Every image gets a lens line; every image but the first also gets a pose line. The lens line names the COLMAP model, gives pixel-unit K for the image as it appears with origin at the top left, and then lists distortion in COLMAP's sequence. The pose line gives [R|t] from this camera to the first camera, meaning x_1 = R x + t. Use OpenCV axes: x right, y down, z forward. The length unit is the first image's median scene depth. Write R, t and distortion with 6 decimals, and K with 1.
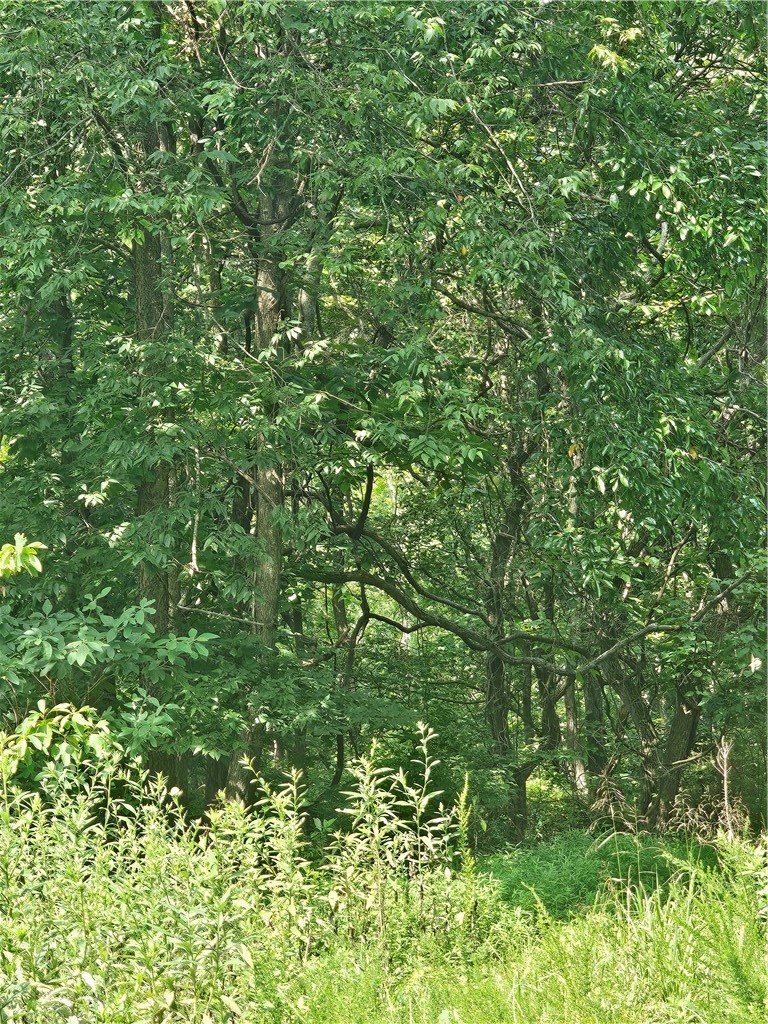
lens RADIAL K [[2988.5, 0, 384.0], [0, 2988.5, 512.0], [0, 0, 1]] dist [-0.062315, -0.105018]
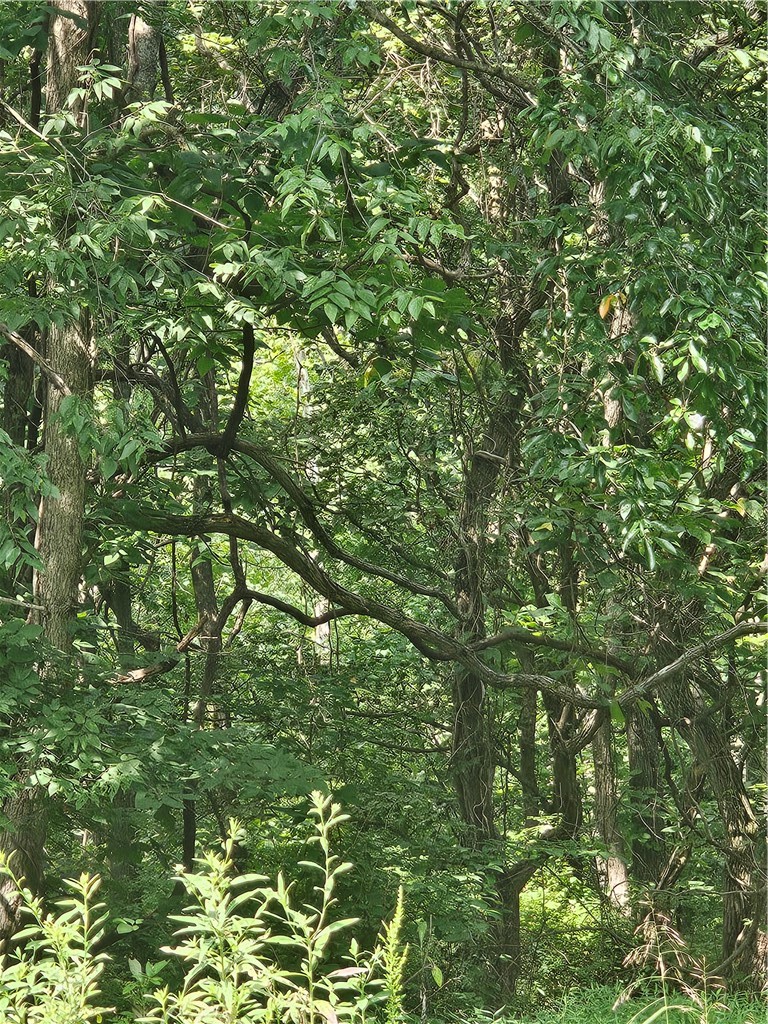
lens RADIAL K [[2874.6, 0, 476.1], [0, 2874.6, 366.5], [0, 0, 1]] dist [-0.079203, 1.010714]
pose [[0.999029, 0.016420, -0.040872, 0.060920], [-0.017523, 0.999488, -0.026767, 0.005368], [0.040412, 0.027457, 0.998806, 0.464257]]
